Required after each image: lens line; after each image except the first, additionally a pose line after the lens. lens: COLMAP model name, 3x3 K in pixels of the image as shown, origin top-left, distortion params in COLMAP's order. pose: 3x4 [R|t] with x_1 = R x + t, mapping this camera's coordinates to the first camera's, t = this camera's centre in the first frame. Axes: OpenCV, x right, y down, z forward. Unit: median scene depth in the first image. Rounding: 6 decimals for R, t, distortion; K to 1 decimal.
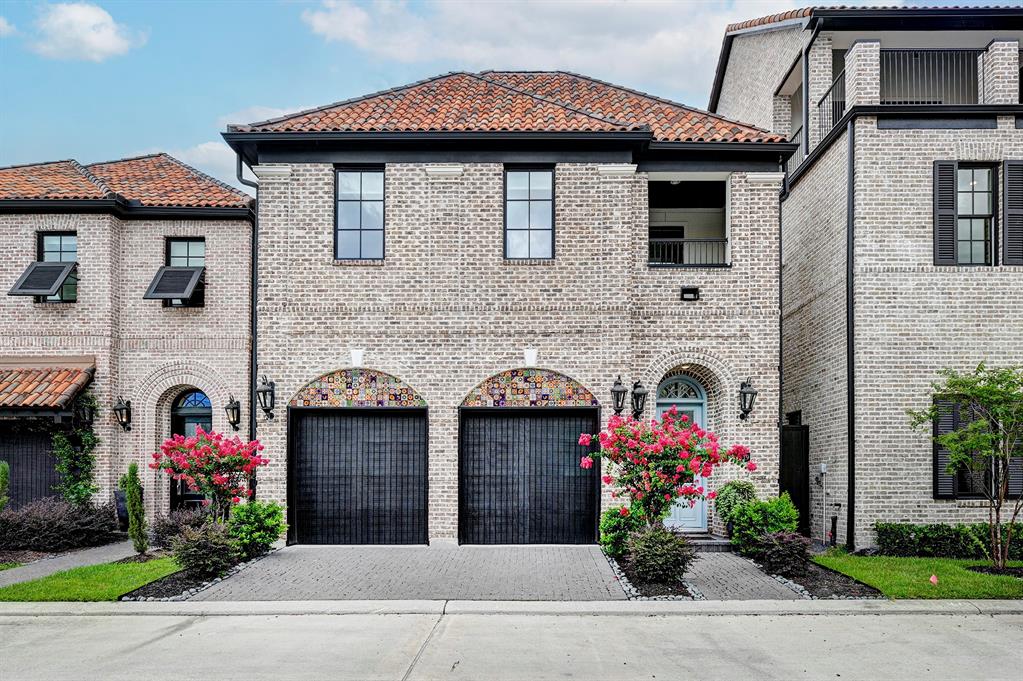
lens RADIAL K [[447.2, 0, 533.3], [0, 447.2, 341.9], [0, 0, 1]] dist [-0.001179, -0.000126]
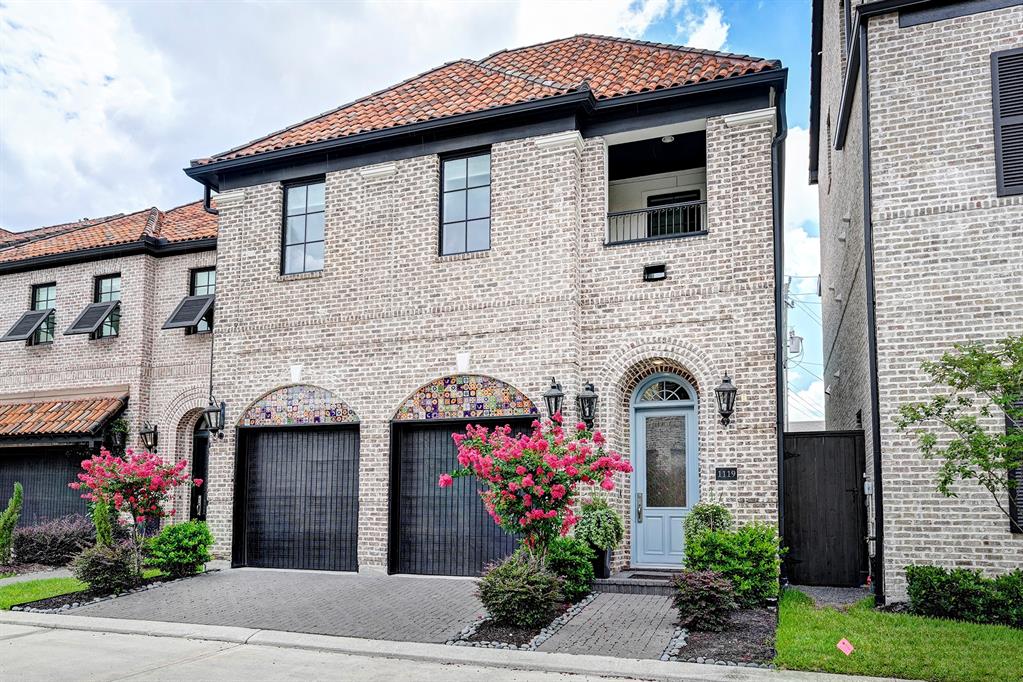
lens RADIAL K [[507.2, 0, 511.6], [0, 507.2, 319.6], [0, 0, 1]] dist [-0.000874, 0.000219]
pose [[0.966400, -0.082067, -0.243591, 0.329876], [0.069921, 0.995858, -0.058112, 0.014759], [0.247351, 0.039127, 0.968136, 0.038308]]
